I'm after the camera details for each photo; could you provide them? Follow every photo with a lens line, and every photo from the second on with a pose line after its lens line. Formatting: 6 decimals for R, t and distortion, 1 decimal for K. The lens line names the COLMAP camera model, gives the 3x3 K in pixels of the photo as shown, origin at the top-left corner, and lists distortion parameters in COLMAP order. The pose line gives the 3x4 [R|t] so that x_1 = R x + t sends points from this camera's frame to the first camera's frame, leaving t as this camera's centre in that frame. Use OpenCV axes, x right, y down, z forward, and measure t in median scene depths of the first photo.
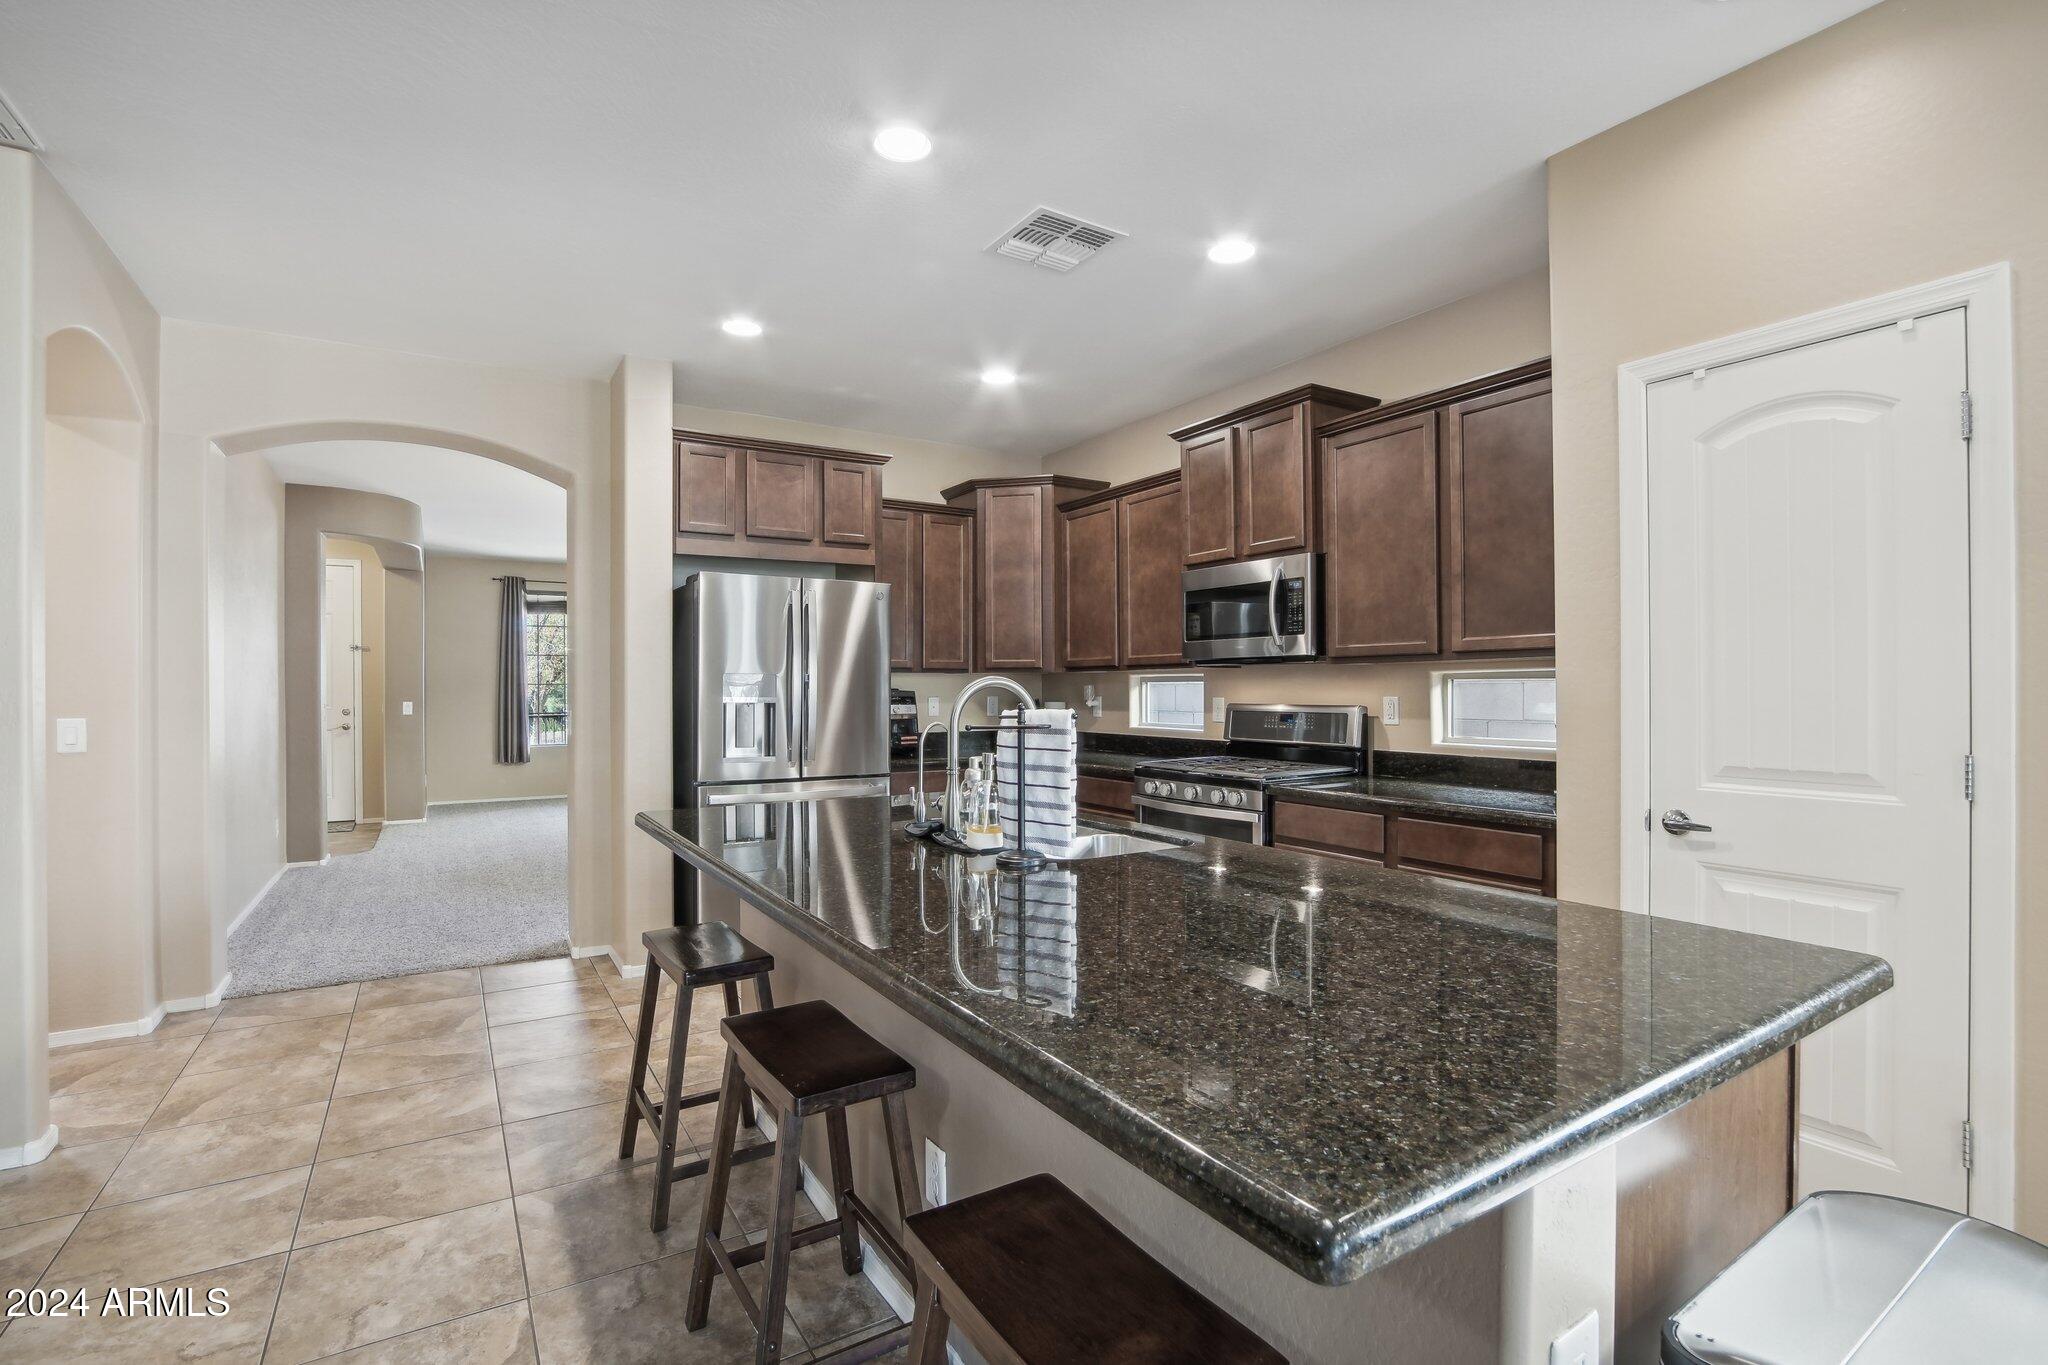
lens RADIAL K [[941.2, 0, 1019.6], [0, 941.2, 685.1], [0, 0, 1]] dist [-0.036091, 0.007118]
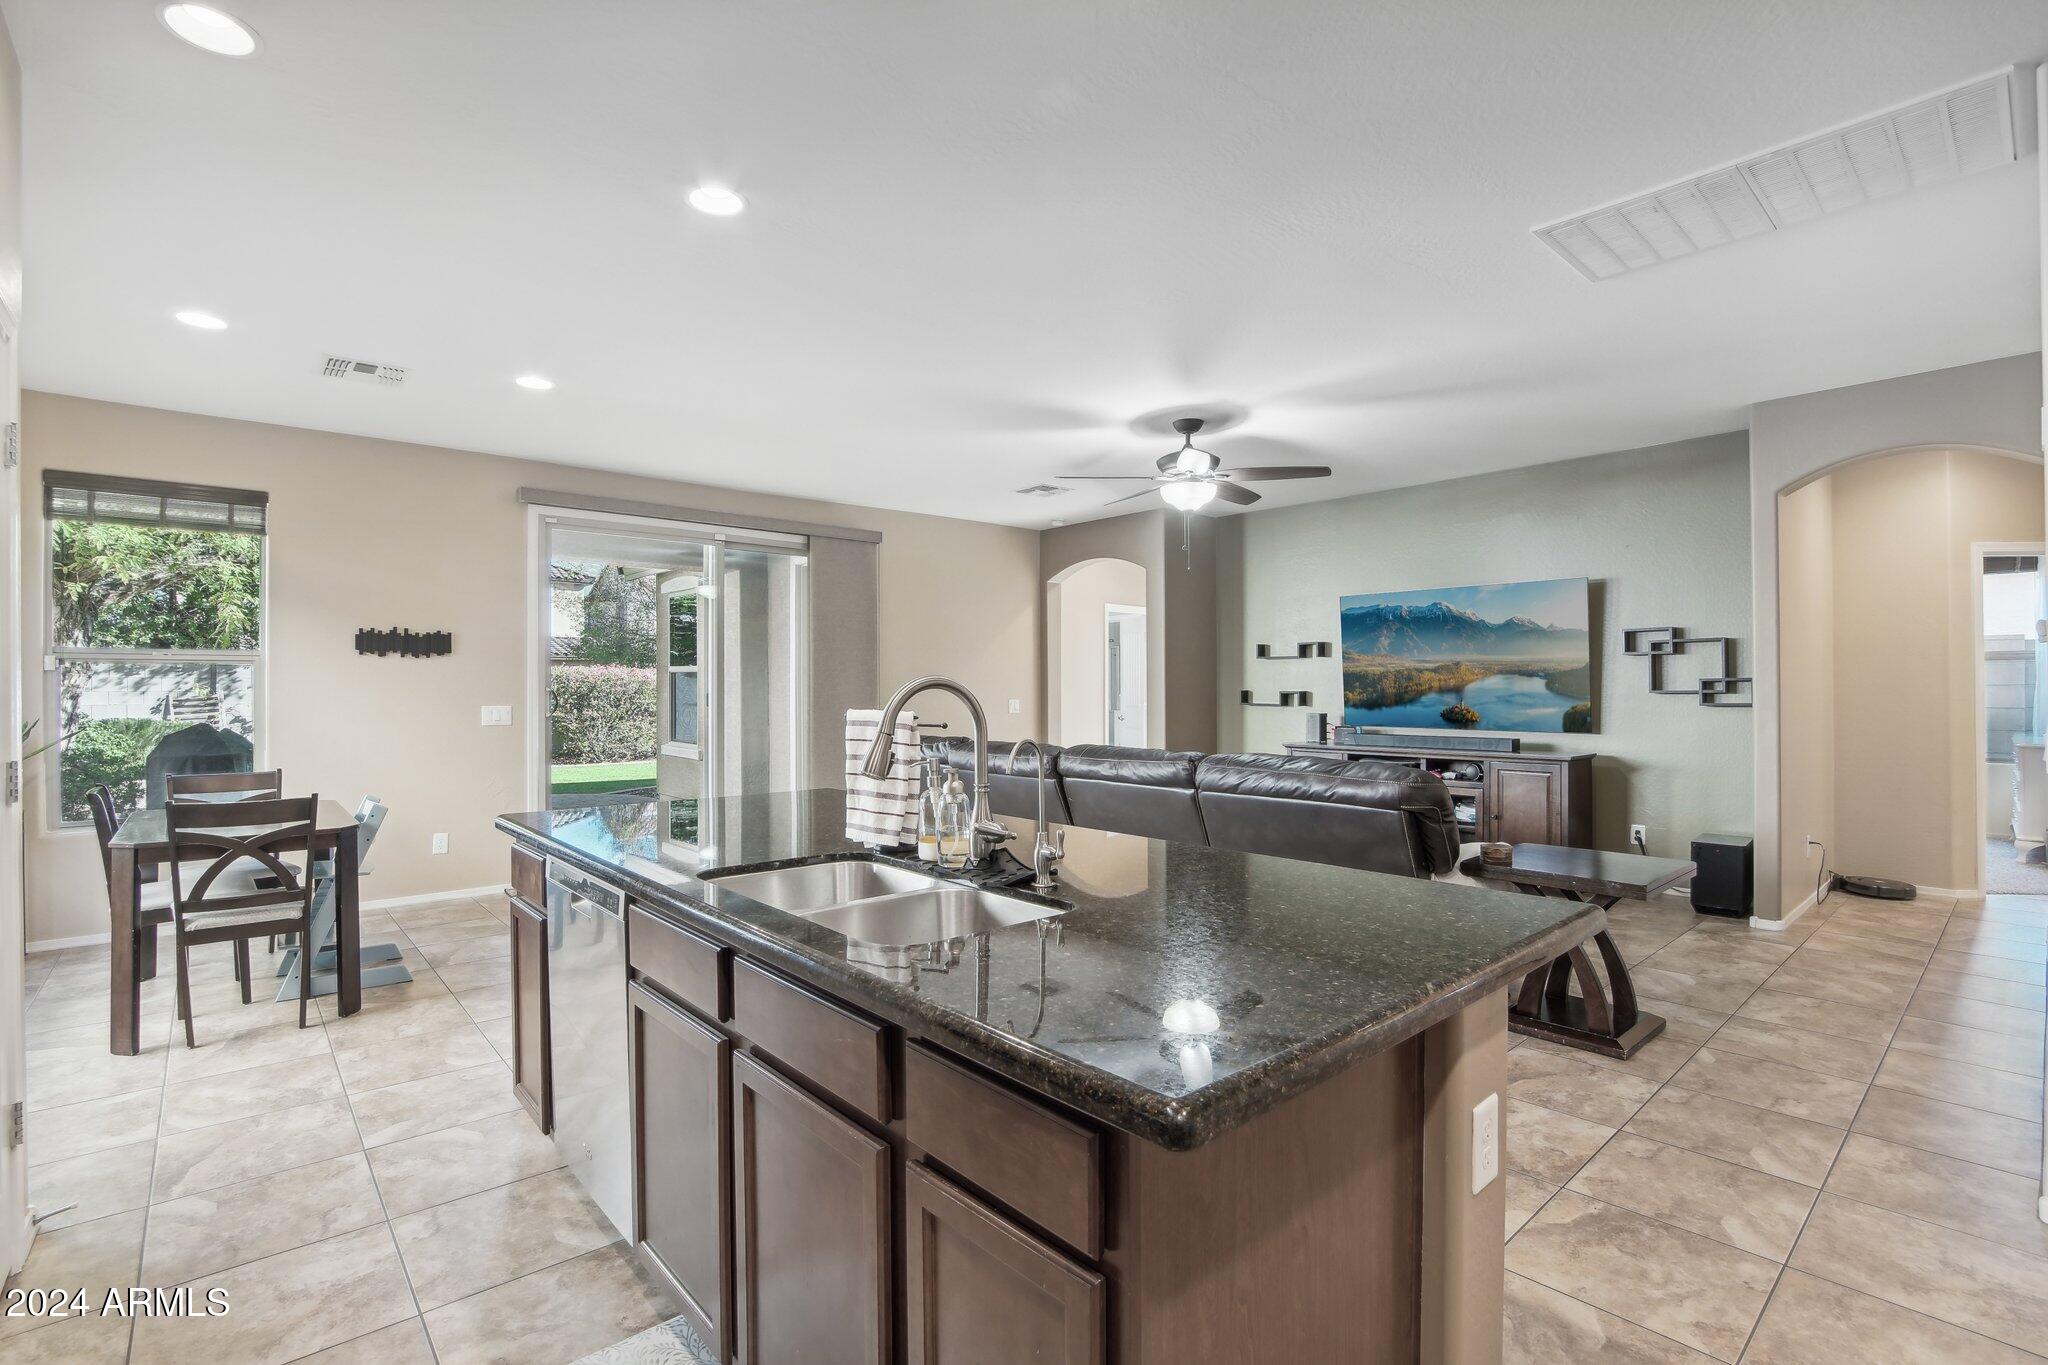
lens RADIAL K [[941.2, 0, 1022.1], [0, 941.2, 685.1], [0, 0, 1]] dist [-0.036091, 0.007118]
pose [[-0.986111, 0.009203, -0.165832, 0.020278], [0.009958, 0.999943, -0.003724, -0.000377], [0.165789, -0.005323, -0.986147, 0.995532]]
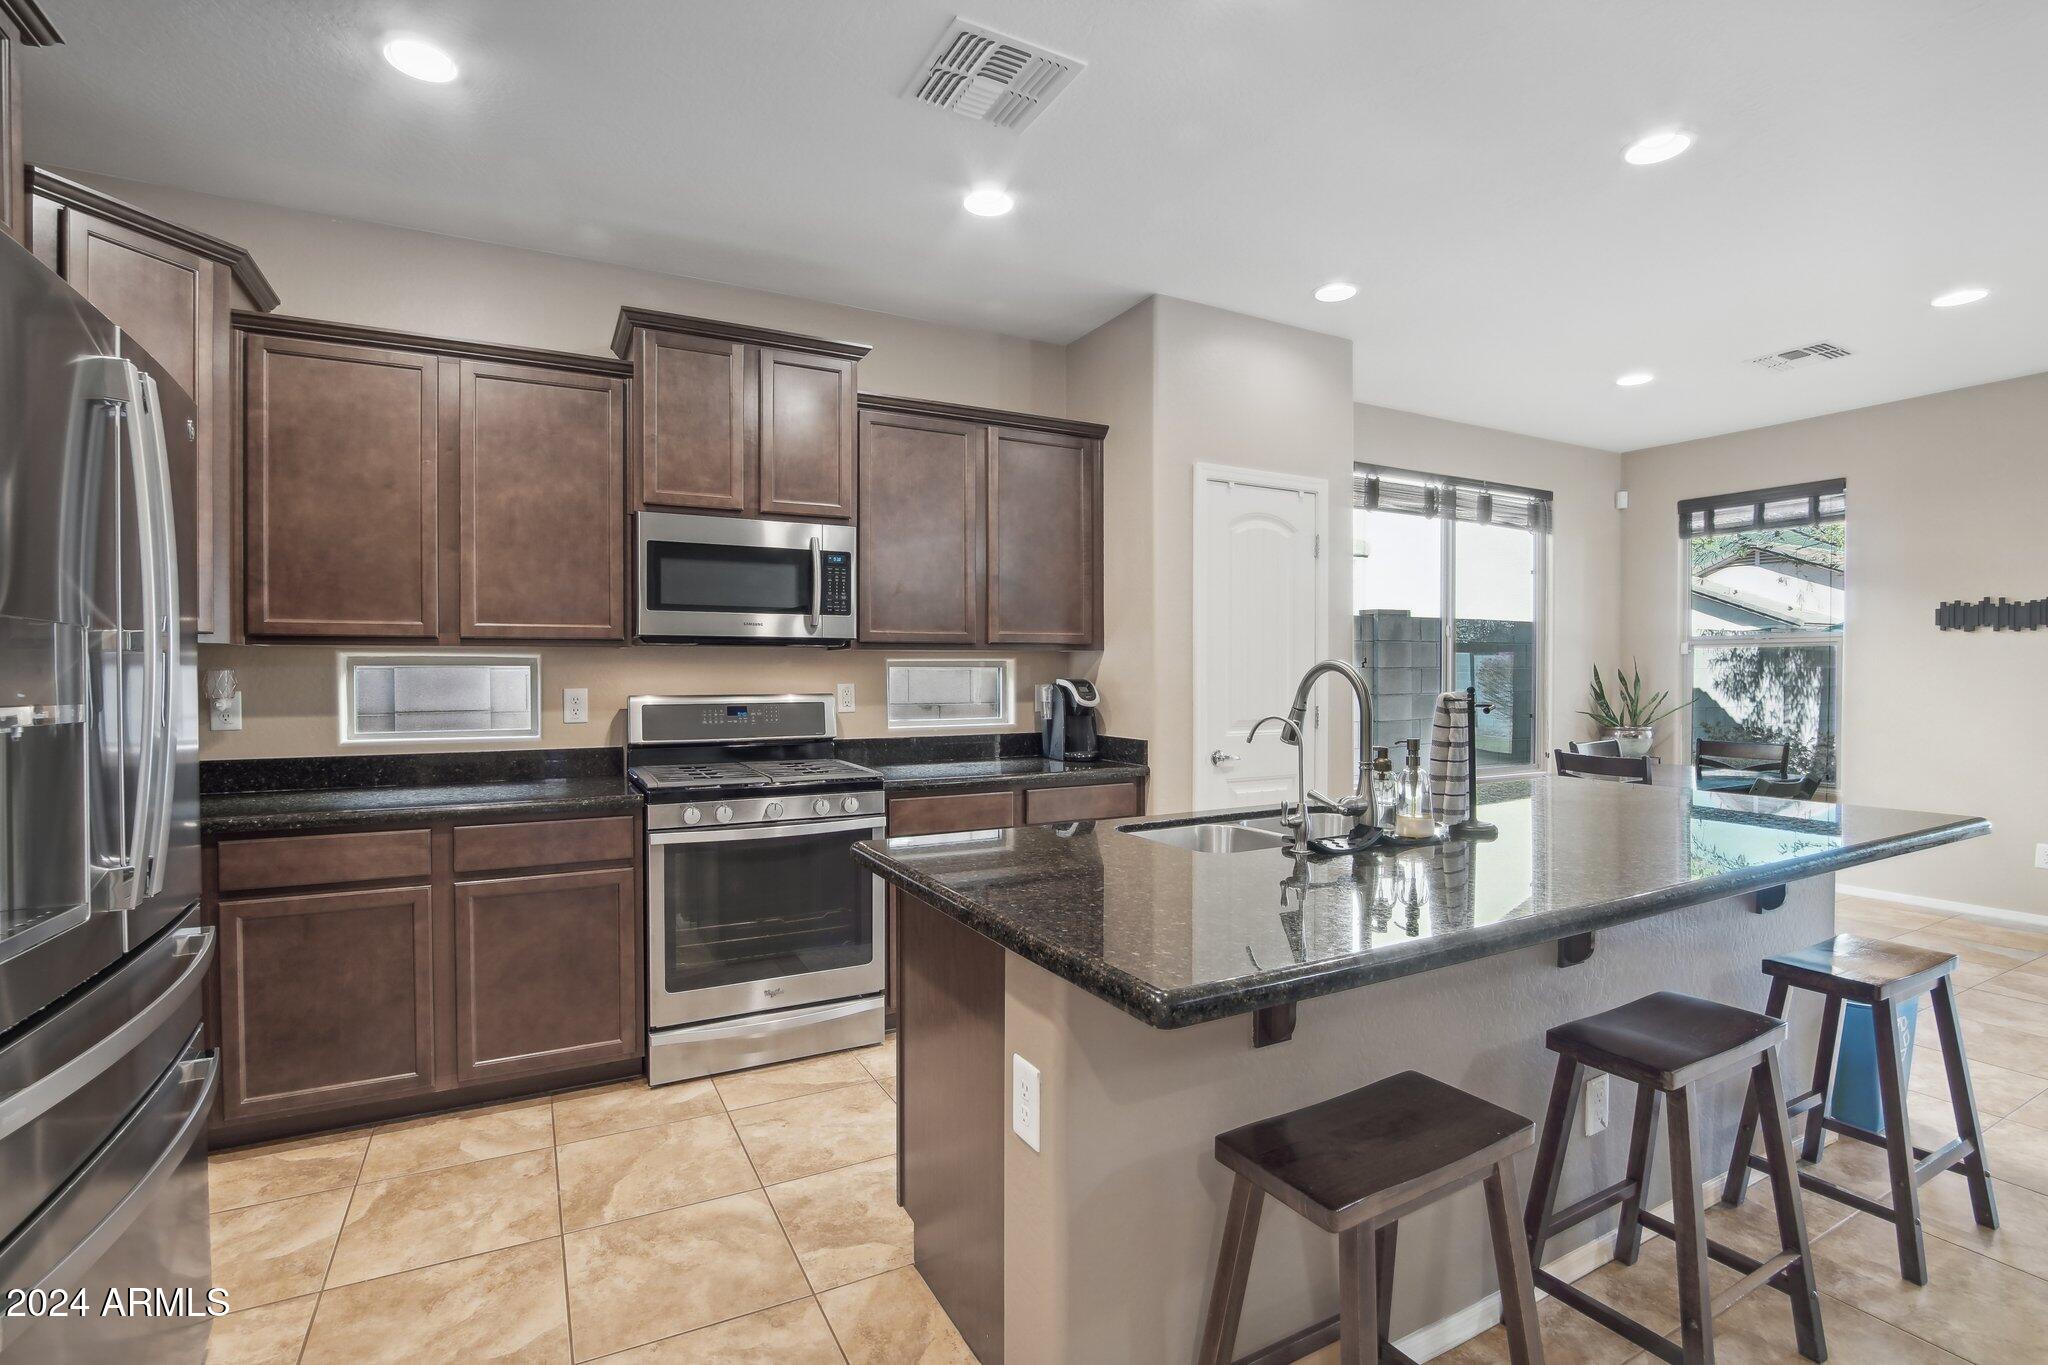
lens RADIAL K [[941.2, 0, 1020.5], [0, 941.2, 685.8], [0, 0, 1]] dist [-0.036091, 0.007118]
pose [[0.067461, -0.012112, 0.997648, -0.526251], [-0.002052, 0.999923, 0.012279, 0.002160], [-0.997720, -0.002876, 0.067431, 0.684304]]
